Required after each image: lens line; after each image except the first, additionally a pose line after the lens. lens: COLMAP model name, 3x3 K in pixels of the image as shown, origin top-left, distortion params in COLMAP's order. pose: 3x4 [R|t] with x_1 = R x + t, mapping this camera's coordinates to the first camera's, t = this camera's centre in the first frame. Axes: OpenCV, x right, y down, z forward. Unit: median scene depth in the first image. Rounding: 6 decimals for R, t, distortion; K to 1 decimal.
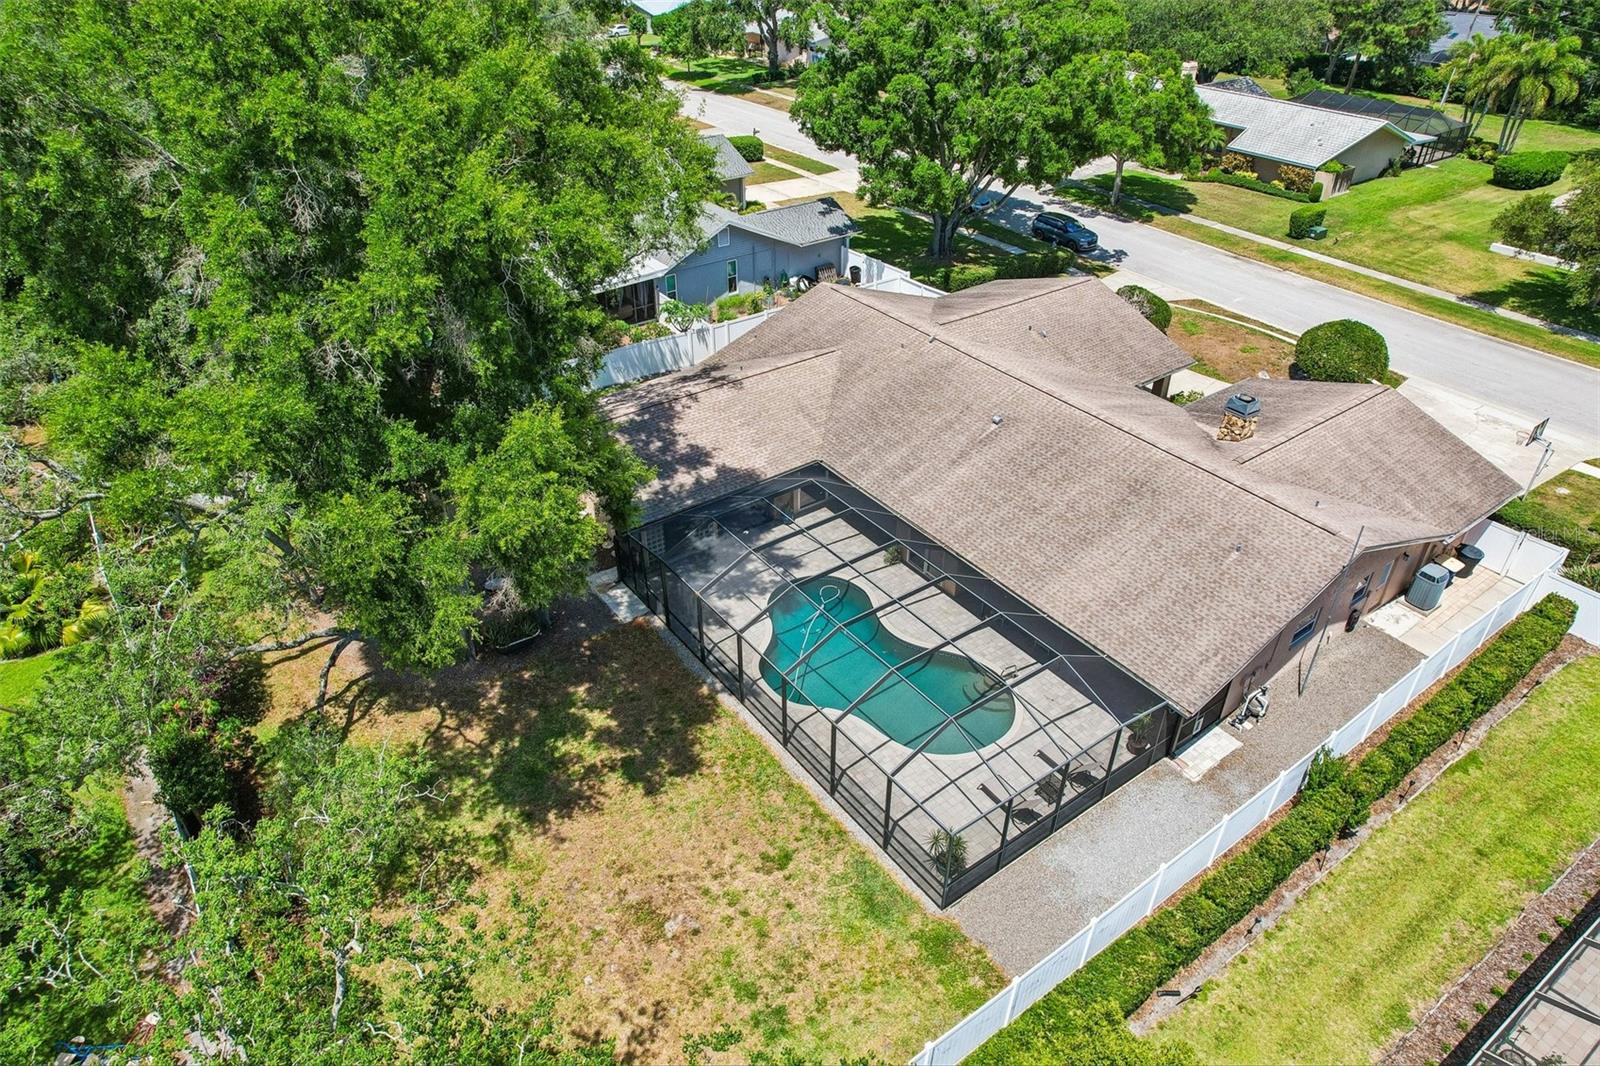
lens RADIAL K [[1019.5, 0, 796.3], [0, 1019.5, 538.1], [0, 0, 1]] dist [-0.079714, 0.073565]
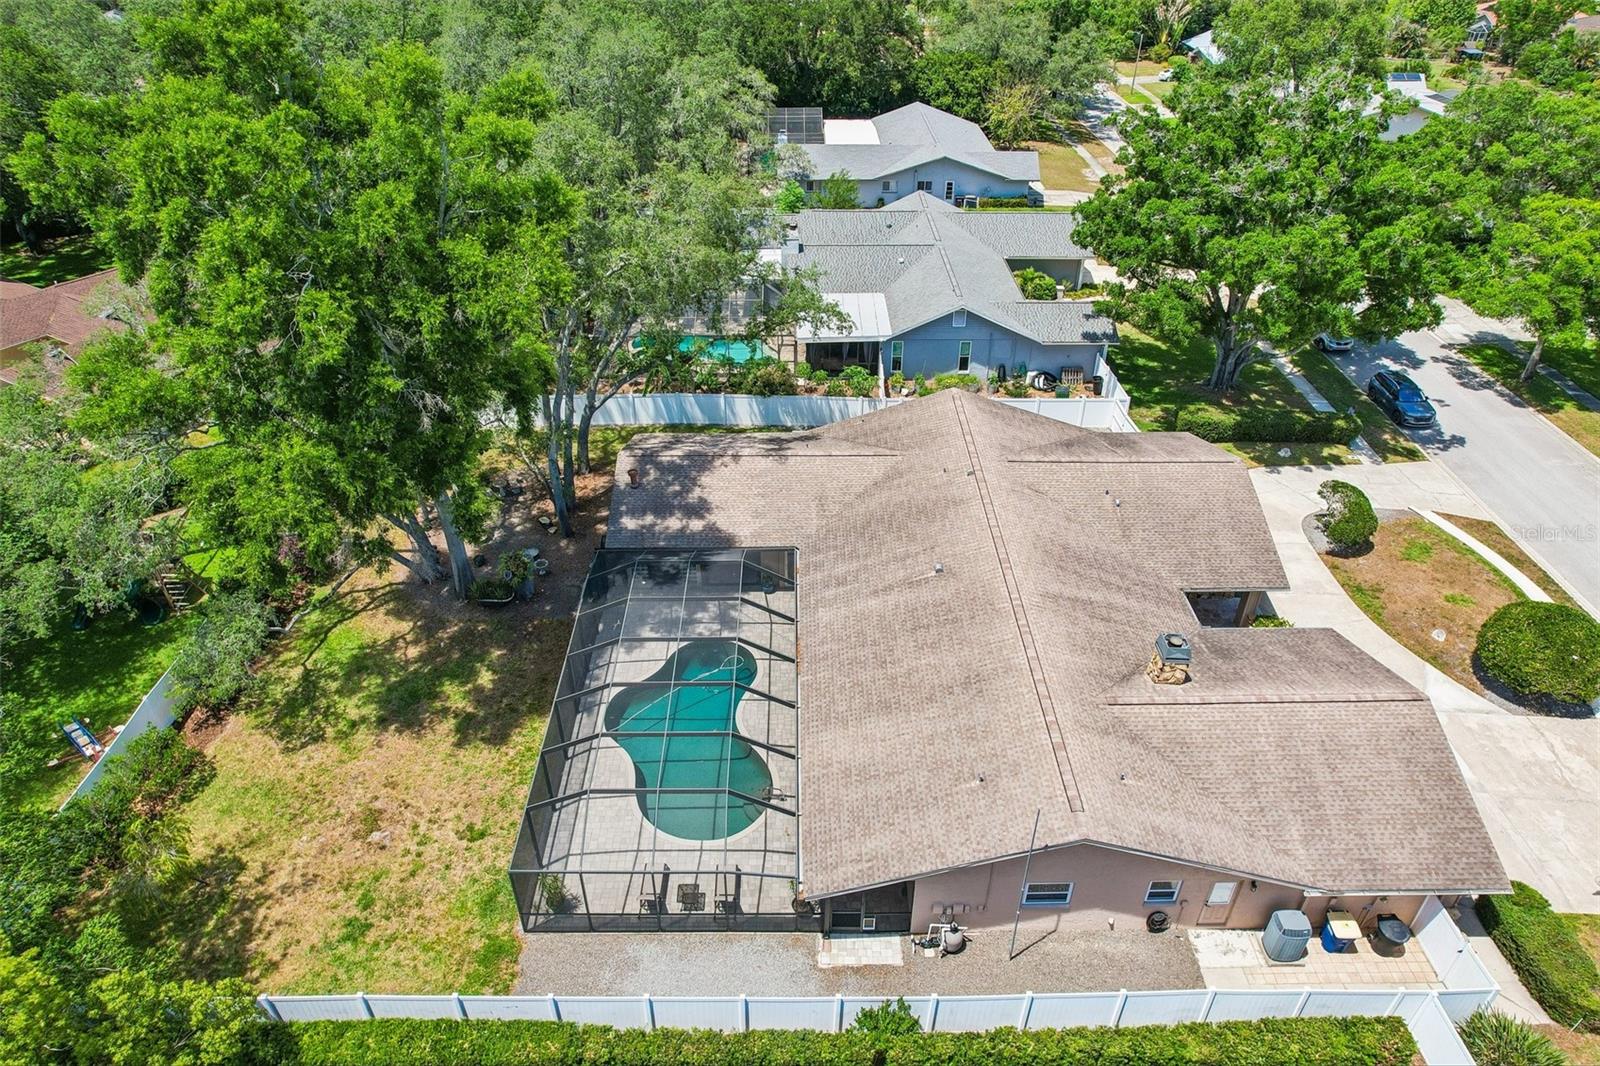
lens RADIAL K [[1019.5, 0, 796.3], [0, 1019.5, 538.1], [0, 0, 1]] dist [-0.079714, 0.073565]
pose [[0.813562, 0.328324, -0.479917, 0.568218], [-0.328728, 0.940487, 0.086148, -0.189116], [0.479640, 0.087675, 0.873074, 0.058283]]
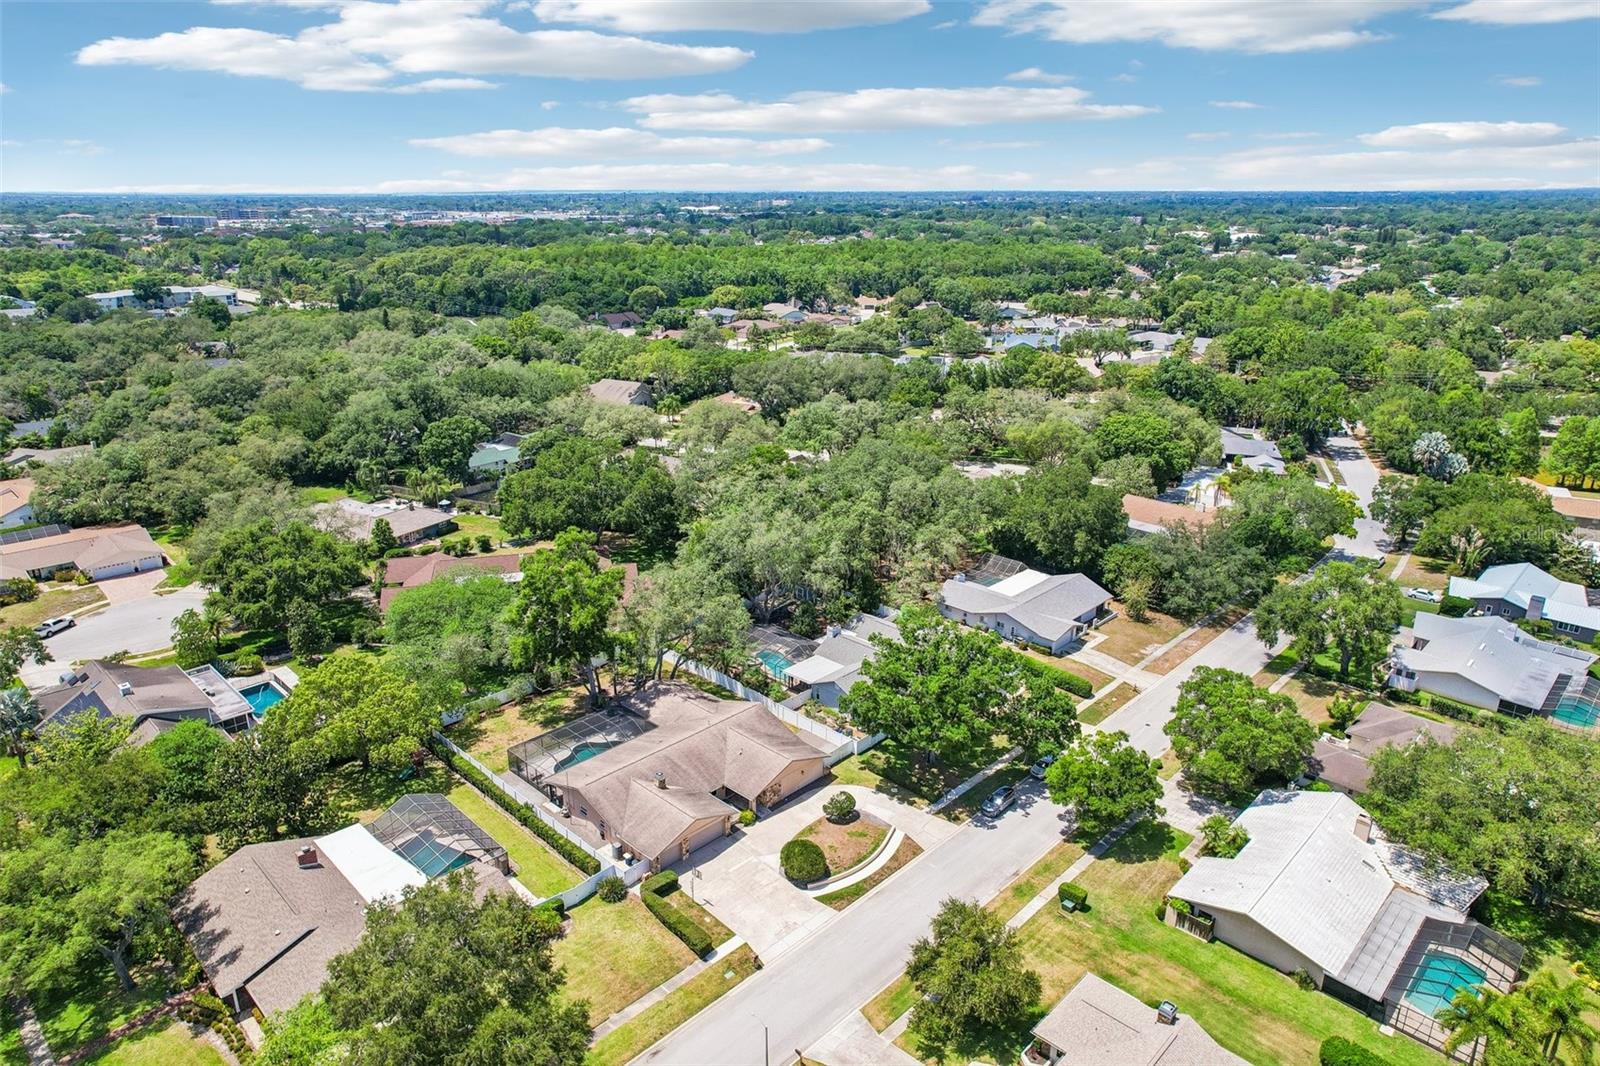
lens RADIAL K [[1027.2, 0, 800.0], [0, 1027.2, 533.0], [0, 0, 1]] dist [-0.075612, 0.077881]
pose [[0.174072, 0.322173, -0.930539, 3.059720], [-0.562363, 0.808240, 0.174631, -1.455154], [0.808361, 0.492902, 0.321870, 0.020979]]
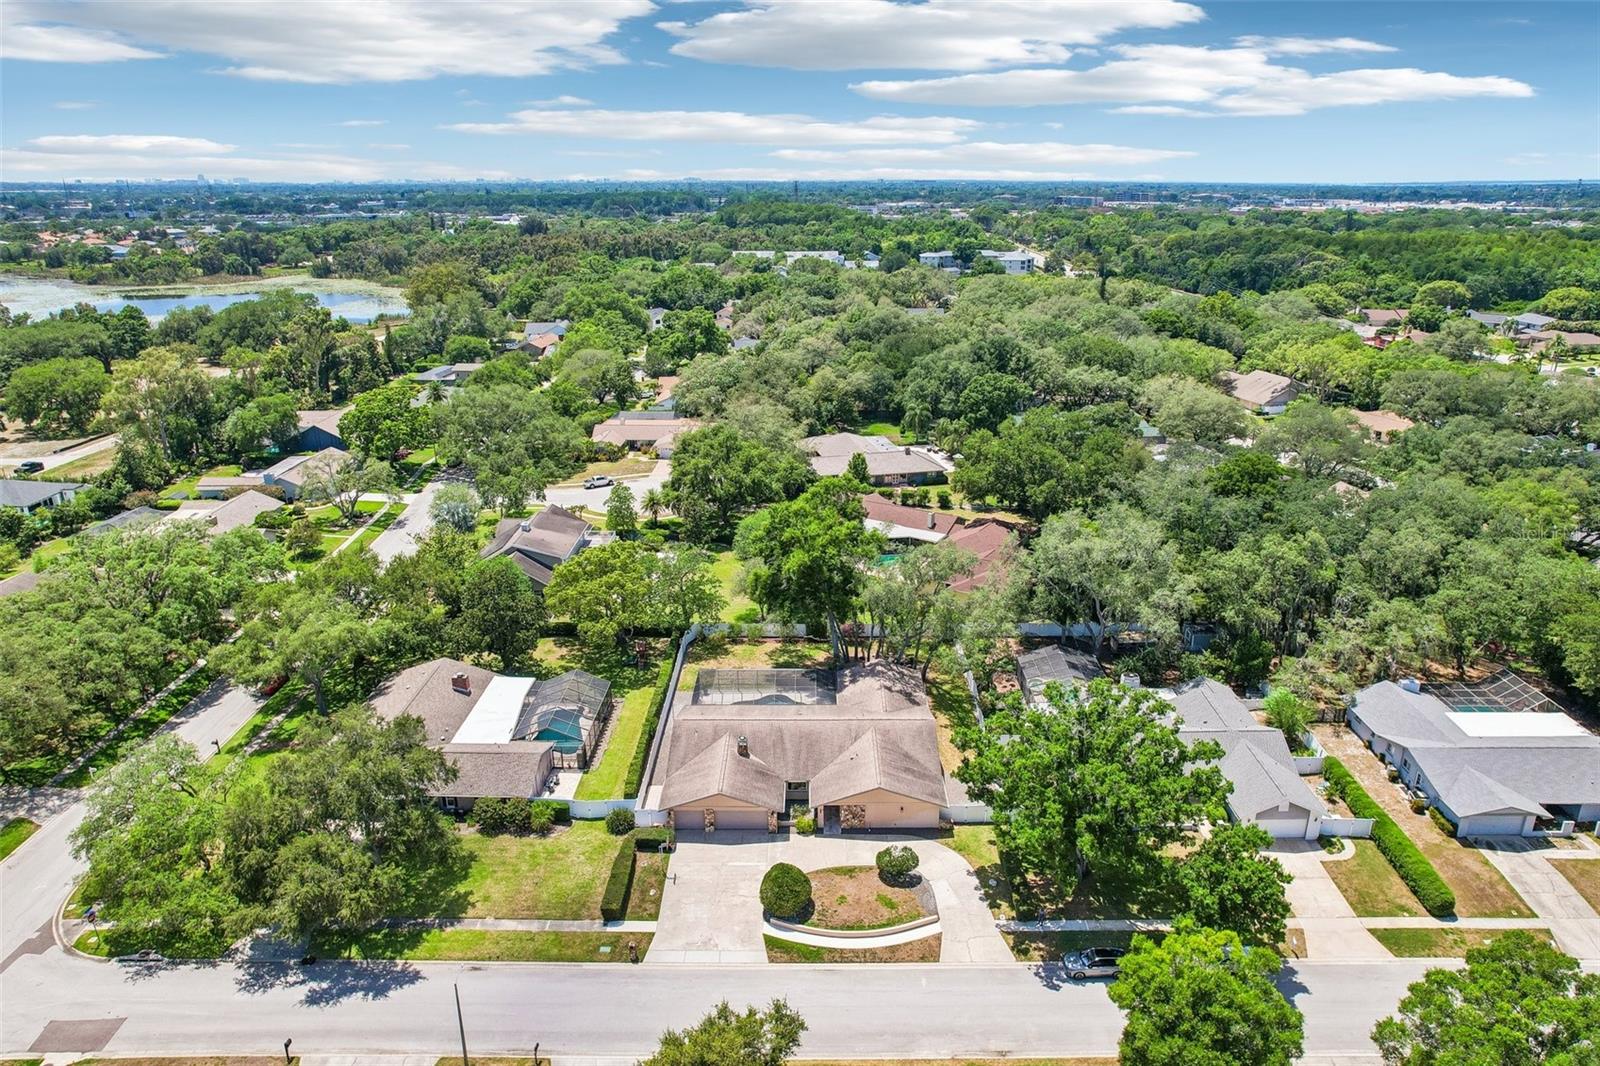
lens RADIAL K [[1027.2, 0, 800.0], [0, 1027.2, 533.0], [0, 0, 1]] dist [-0.075612, 0.077881]
pose [[-0.597045, 0.271529, -0.754857, 2.261438], [-0.445898, 0.669896, 0.593645, -2.188280], [0.666868, 0.691022, -0.278884, 1.478312]]
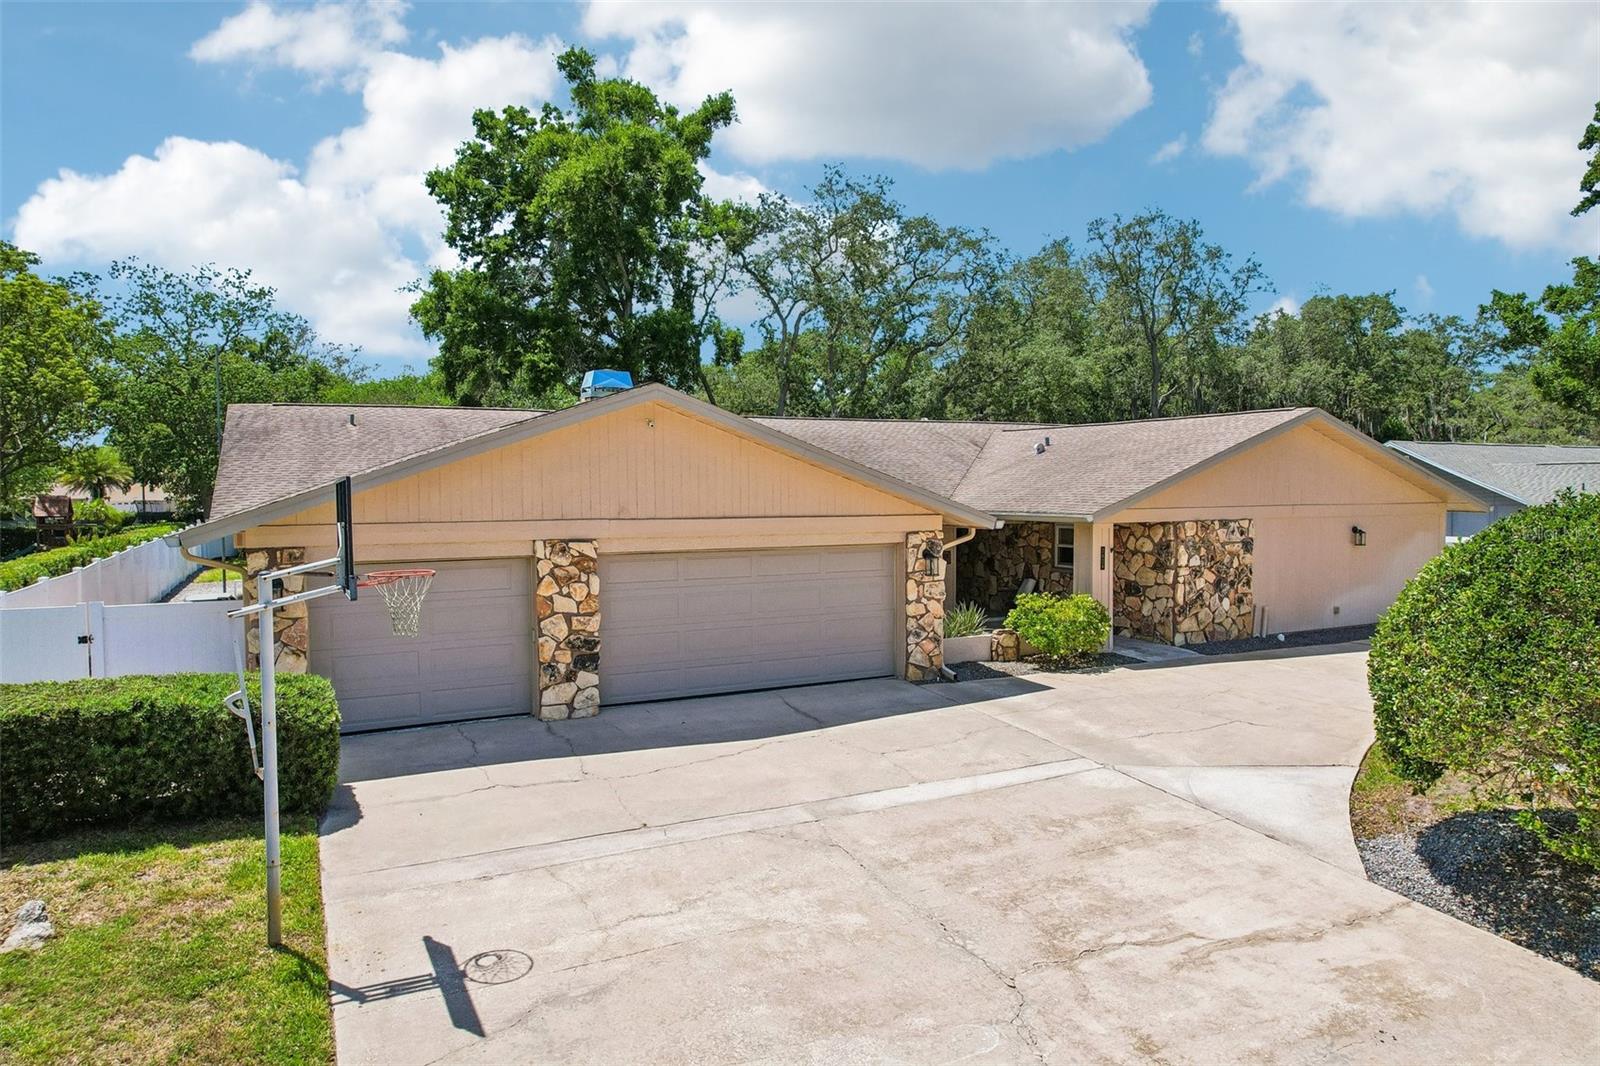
lens RADIAL K [[1027.2, 0, 800.0], [0, 1027.2, 533.0], [0, 0, 1]] dist [-0.075612, 0.077881]
pose [[-0.158639, 0.045005, -0.986310, 1.014139], [-0.554195, 0.822691, 0.126676, -0.198292], [0.817130, 0.566704, -0.105569, 1.199041]]
